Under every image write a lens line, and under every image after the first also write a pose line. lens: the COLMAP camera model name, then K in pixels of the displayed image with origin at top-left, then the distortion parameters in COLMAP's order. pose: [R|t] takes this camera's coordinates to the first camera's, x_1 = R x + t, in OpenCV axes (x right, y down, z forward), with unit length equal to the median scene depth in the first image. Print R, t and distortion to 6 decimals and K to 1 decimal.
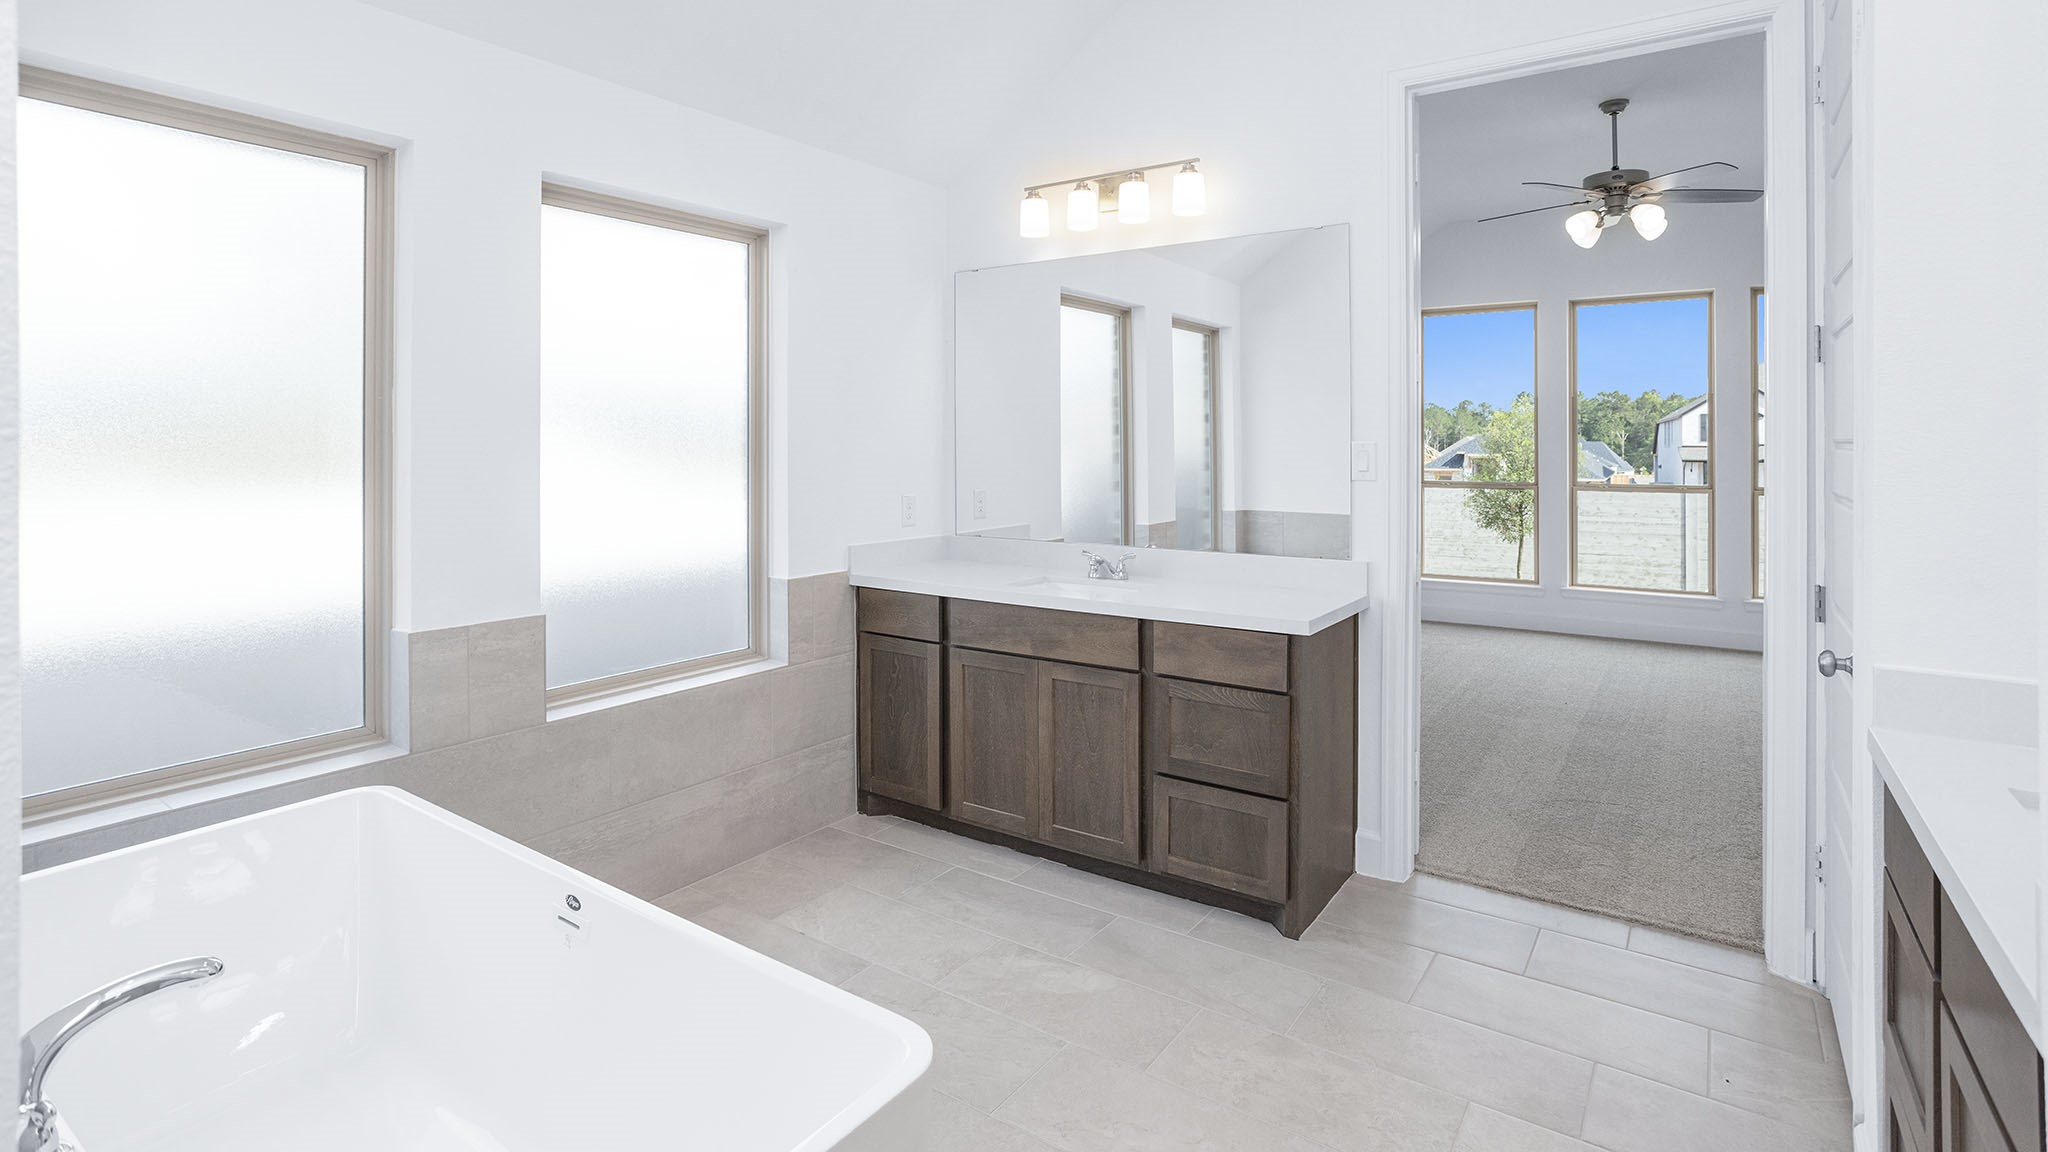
lens RADIAL K [[978.8, 0, 1024.3], [0, 978.8, 449.2], [0, 0, 1]] dist [-0.051491, 0.033411]
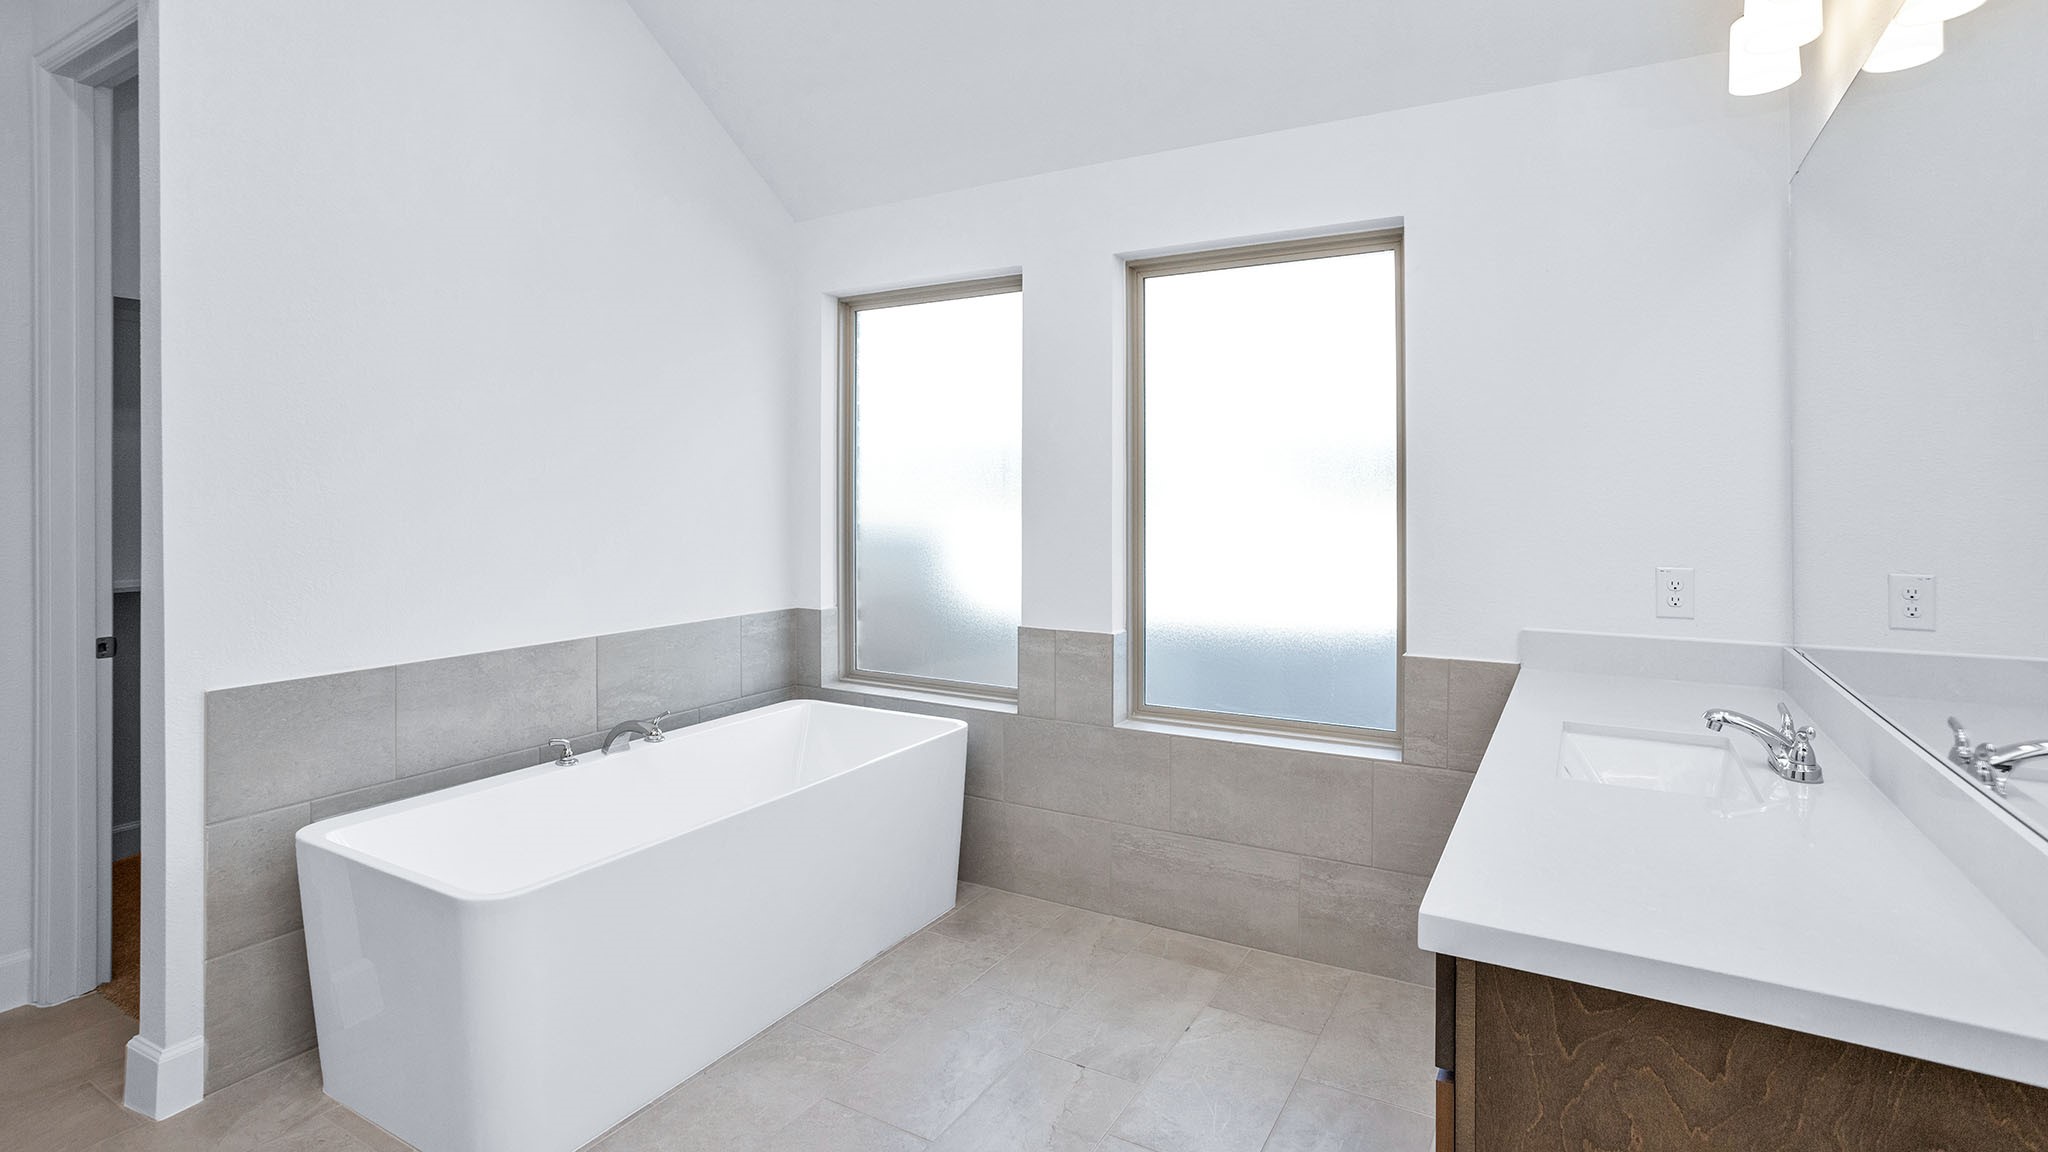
lens RADIAL K [[980.7, 0, 1028.0], [0, 980.7, 489.0], [0, 0, 1]] dist [-0.056715, 0.033548]
pose [[0.089549, -0.005095, -0.995969, 0.286616], [-0.000903, 0.999986, -0.005197, 0.000644], [0.995982, 0.001364, 0.089543, 0.335793]]
